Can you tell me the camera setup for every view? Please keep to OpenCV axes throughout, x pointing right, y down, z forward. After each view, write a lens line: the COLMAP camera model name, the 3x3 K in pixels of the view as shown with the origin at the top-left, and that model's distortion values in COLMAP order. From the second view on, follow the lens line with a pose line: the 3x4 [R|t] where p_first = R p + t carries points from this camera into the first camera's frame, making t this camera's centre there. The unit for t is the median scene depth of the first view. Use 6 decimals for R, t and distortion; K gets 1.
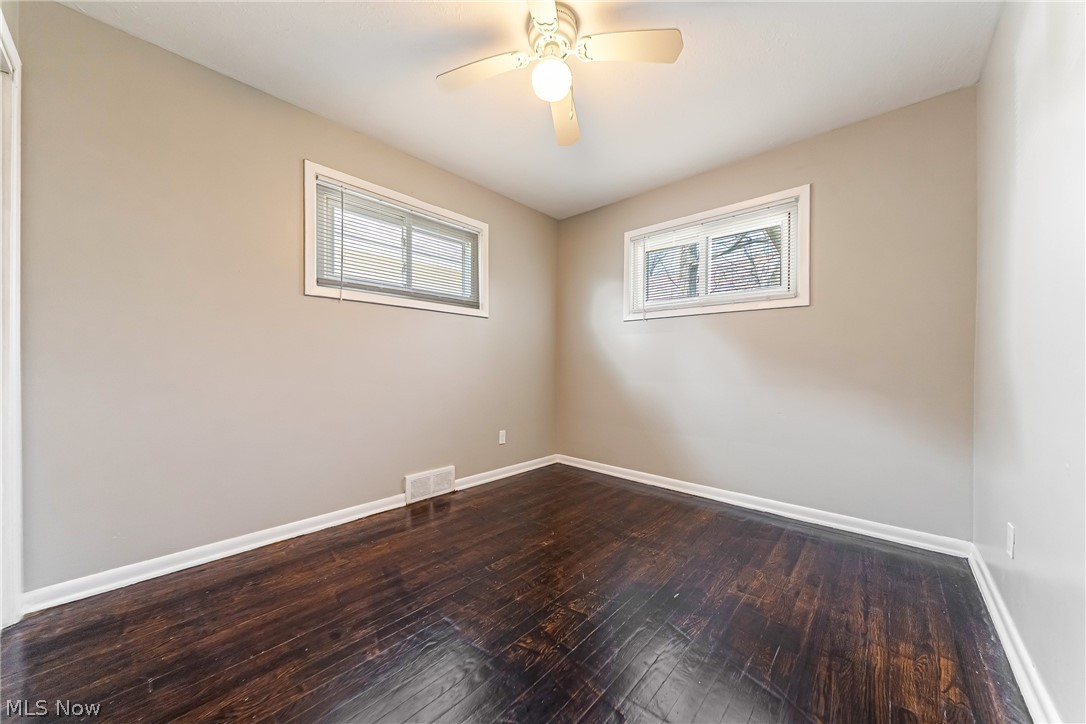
lens RADIAL K [[378.1, 0, 542.7], [0, 378.1, 366.0], [0, 0, 1]] dist [-0.001222, -0.000135]
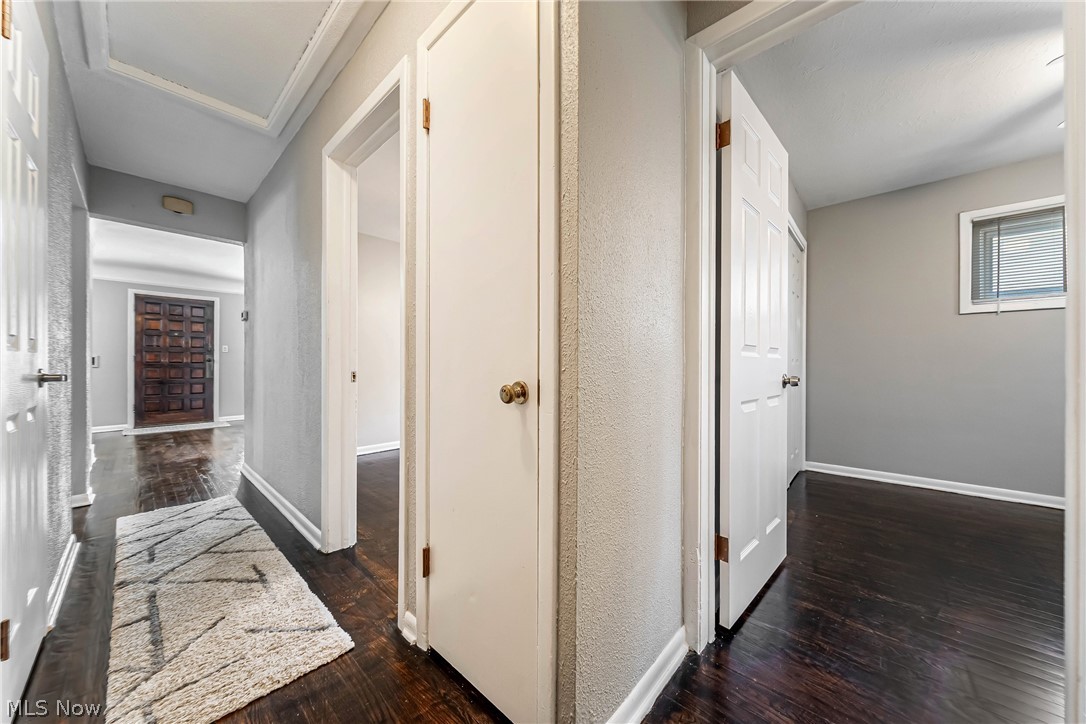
lens RADIAL K [[396.3, 0, 544.4], [0, 396.3, 362.4], [0, 0, 1]] dist [-0.001842, -0.000494]
pose [[-0.025457, 0.001044, -0.999675, 0.902943], [-0.009008, 0.999959, 0.001274, 0.005447], [0.999635, 0.009038, -0.025447, -0.497389]]
